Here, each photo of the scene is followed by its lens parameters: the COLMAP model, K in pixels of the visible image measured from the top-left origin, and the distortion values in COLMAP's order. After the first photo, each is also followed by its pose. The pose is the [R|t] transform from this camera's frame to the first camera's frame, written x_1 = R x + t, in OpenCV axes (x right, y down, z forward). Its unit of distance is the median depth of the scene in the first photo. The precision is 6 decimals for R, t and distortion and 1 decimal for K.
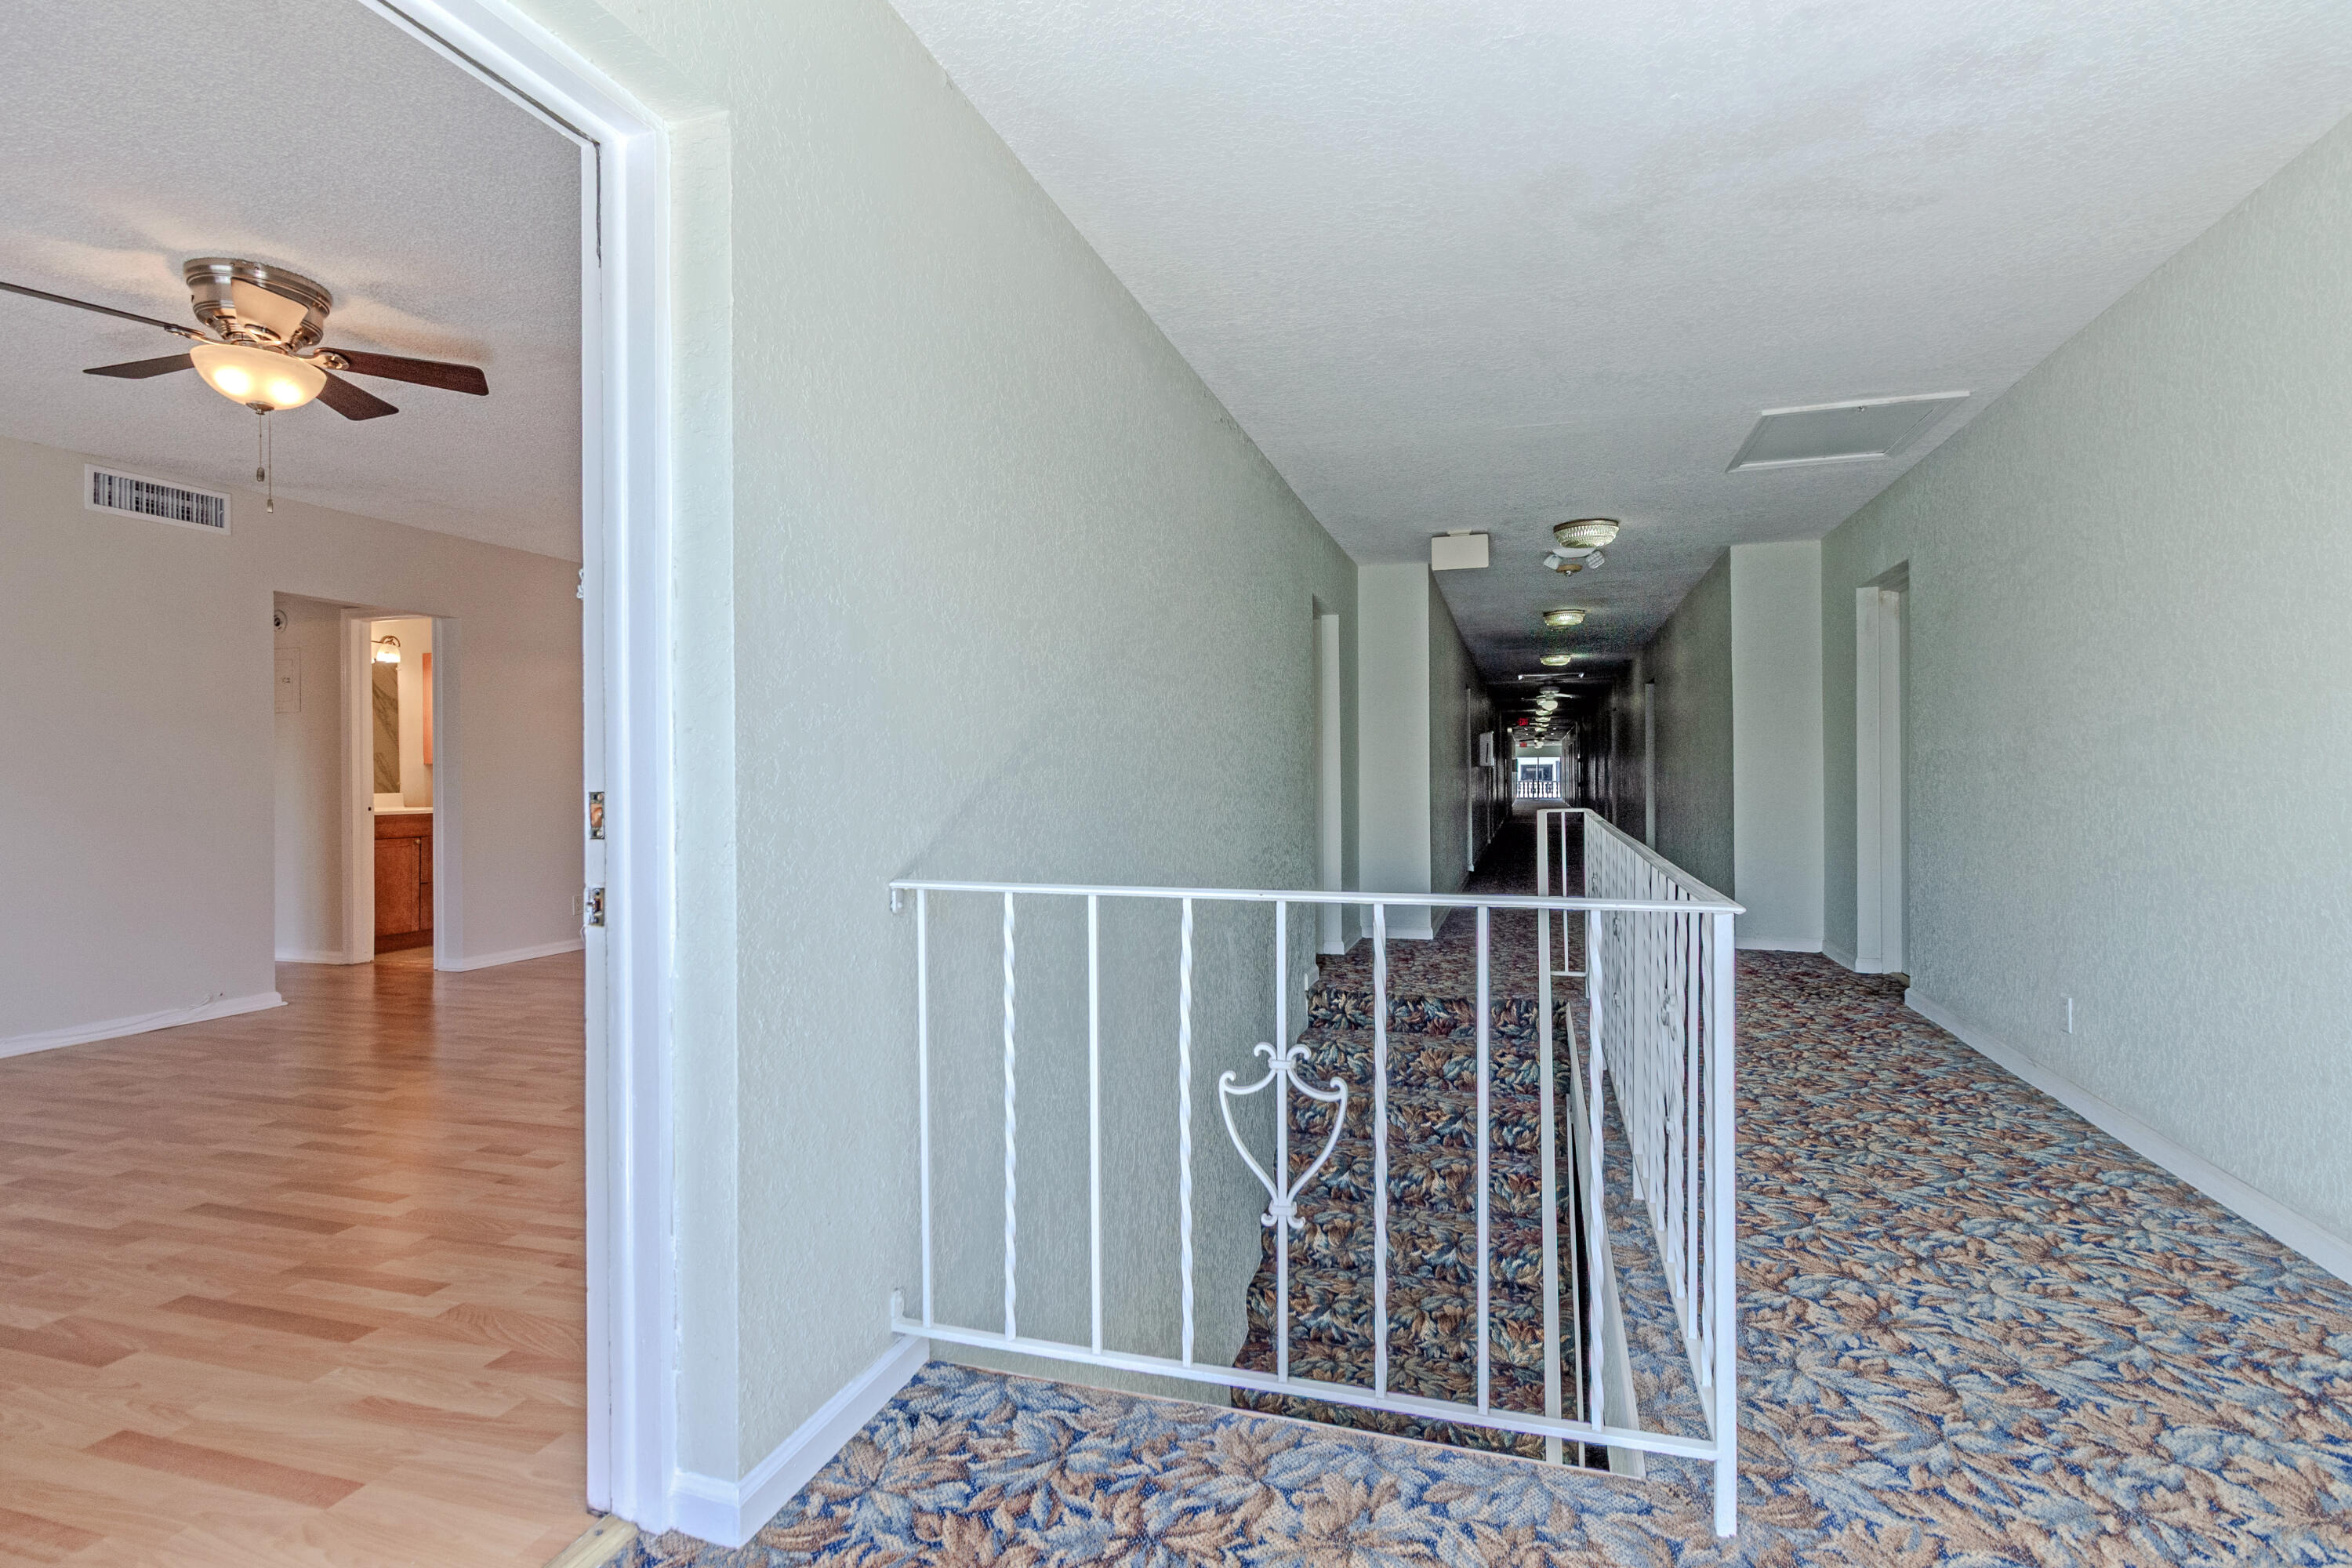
lens RADIAL K [[1128.0, 0, 1228.1], [0, 1128.0, 771.4], [0, 0, 1]] dist [-0.001909, 0.000358]
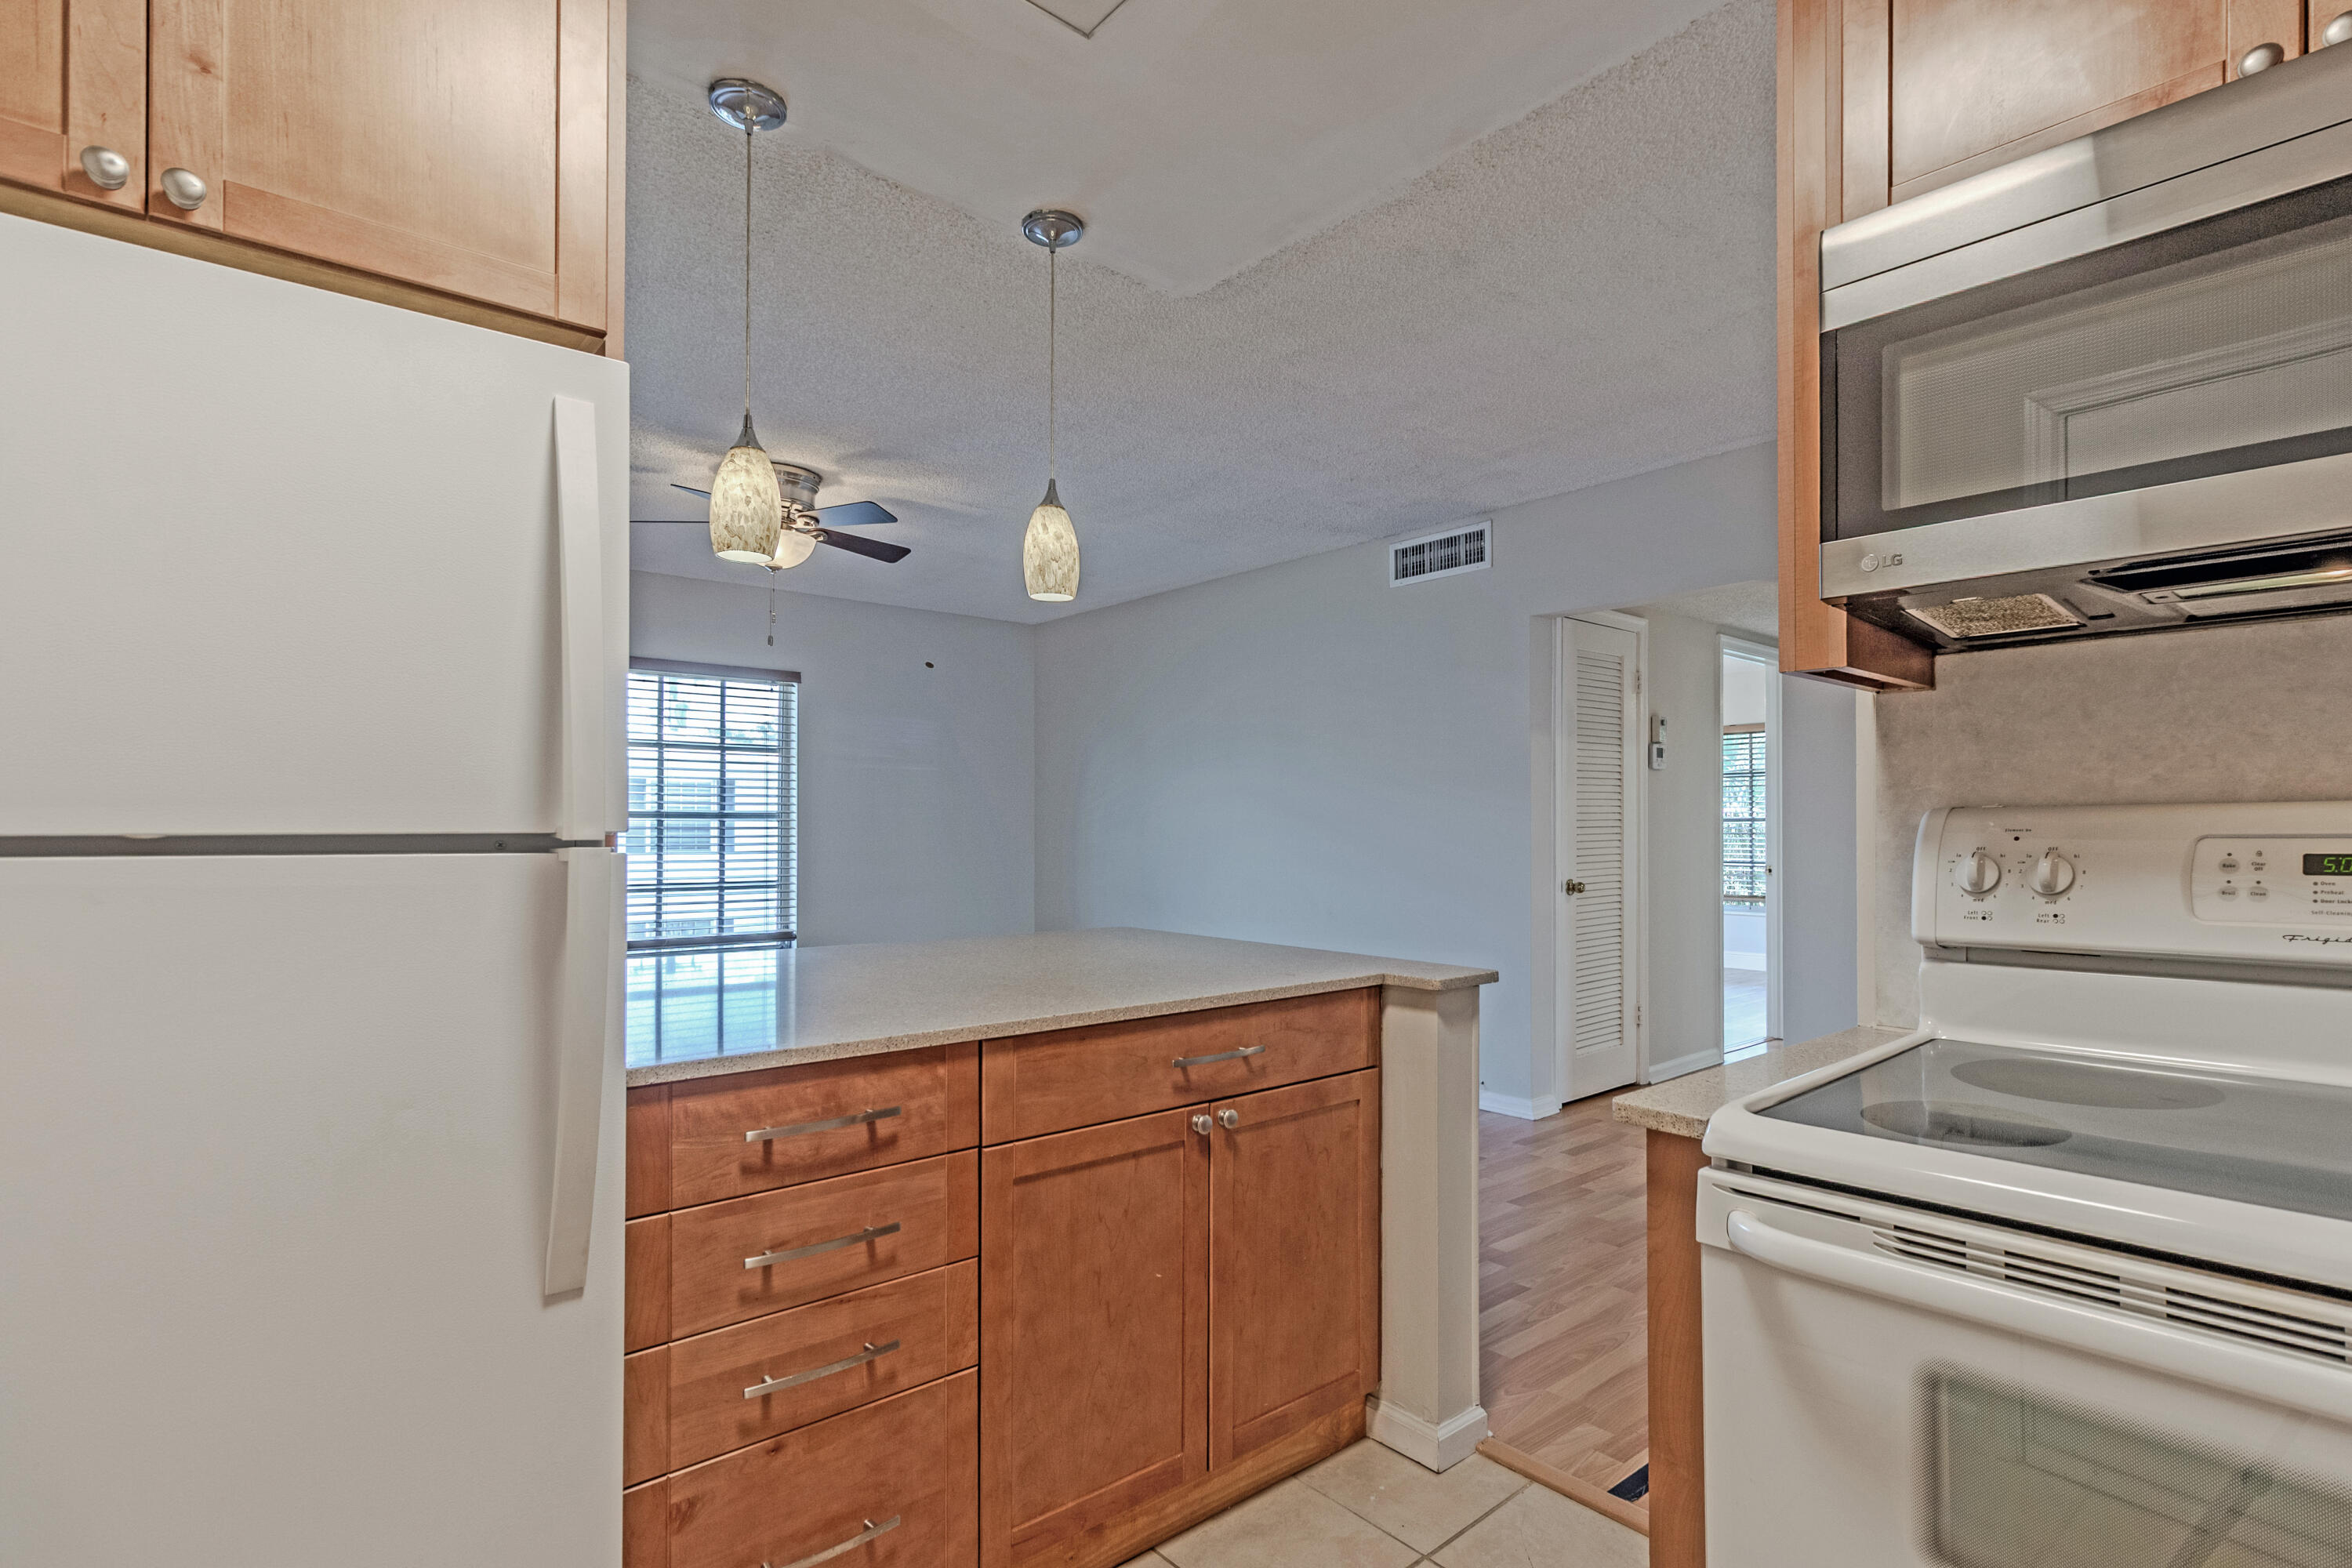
lens RADIAL K [[1128.0, 0, 1228.1], [0, 1128.0, 771.4], [0, 0, 1]] dist [-0.001909, 0.000358]
pose [[-0.520537, -0.033101, -0.853197, -0.027469], [0.008048, 0.999014, -0.043669, -0.015923], [0.853801, -0.029598, -0.519757, 2.015851]]
